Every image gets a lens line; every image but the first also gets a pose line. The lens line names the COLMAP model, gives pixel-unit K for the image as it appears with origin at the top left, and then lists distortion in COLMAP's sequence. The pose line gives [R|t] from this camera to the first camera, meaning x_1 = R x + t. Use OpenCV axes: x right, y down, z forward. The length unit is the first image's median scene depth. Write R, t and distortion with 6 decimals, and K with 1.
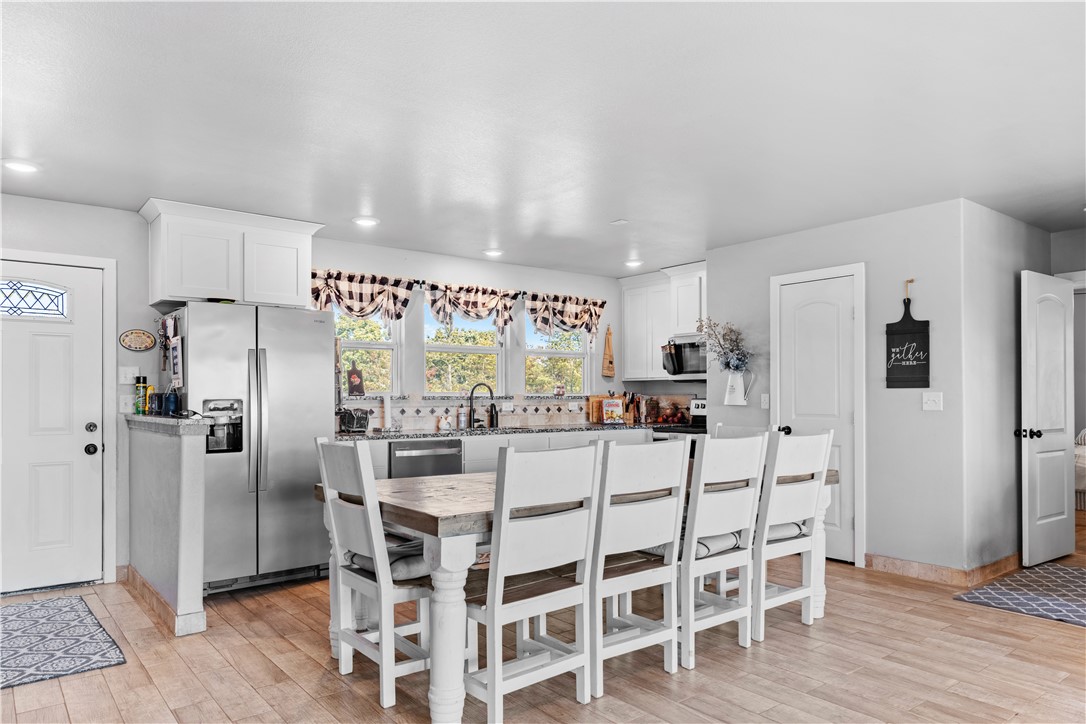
lens RADIAL K [[702.2, 0, 554.8], [0, 702.2, 401.9], [0, 0, 1]] dist [0.007278, 0.002115]
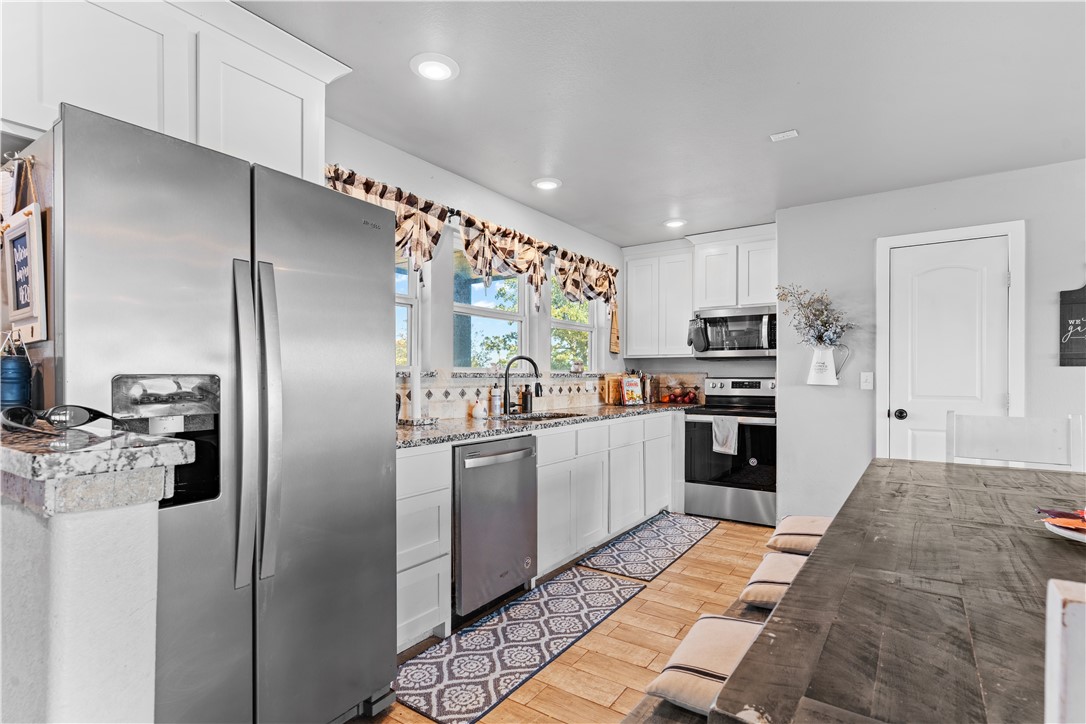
lens RADIAL K [[518.3, 0, 550.8], [0, 518.3, 382.8], [0, 0, 1]] dist [0.004092, -0.001273]
pose [[0.956320, 0.001219, 0.292318, -0.244460], [-0.002935, 0.999981, 0.005434, -0.000779], [-0.292306, -0.006054, 0.956306, 0.455261]]
